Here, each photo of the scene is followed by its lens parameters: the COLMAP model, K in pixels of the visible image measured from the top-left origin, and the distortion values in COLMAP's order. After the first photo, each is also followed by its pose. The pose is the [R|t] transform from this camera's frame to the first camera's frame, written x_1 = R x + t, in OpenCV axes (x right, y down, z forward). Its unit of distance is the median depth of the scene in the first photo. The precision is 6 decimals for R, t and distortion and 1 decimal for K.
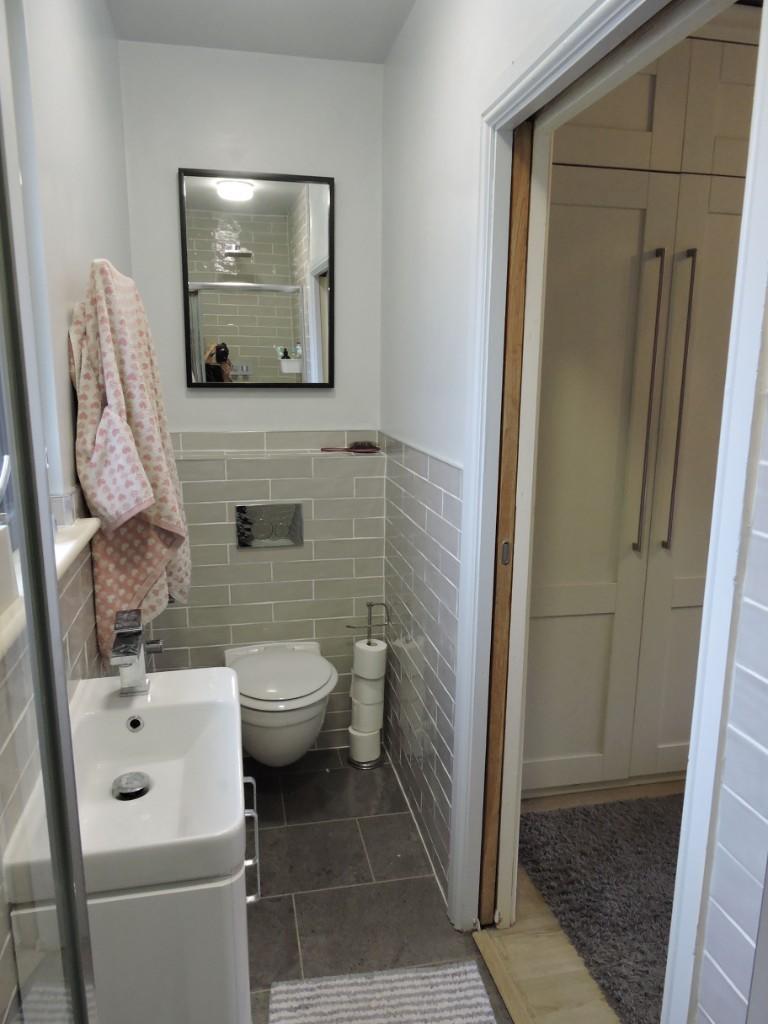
lens RADIAL K [[724.3, 0, 383.5], [0, 724.3, 515.0], [0, 0, 1]] dist [-0.003438, -0.002650]
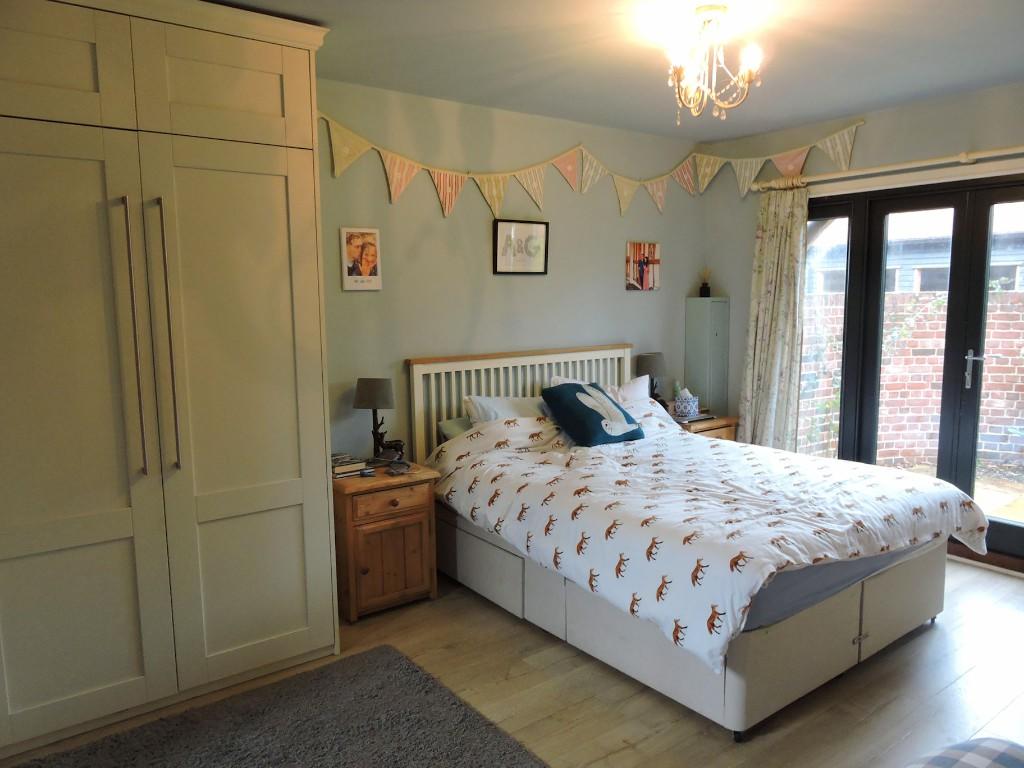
lens RADIAL K [[724.3, 0, 511.5], [0, 724.3, 382.6], [0, 0, 1]] dist [-0.003438, -0.002650]
pose [[0.907912, -0.070058, 0.413265, 0.436987], [0.102675, 0.993068, -0.057220, 0.034202], [-0.406392, 0.094382, 0.908811, -0.206297]]
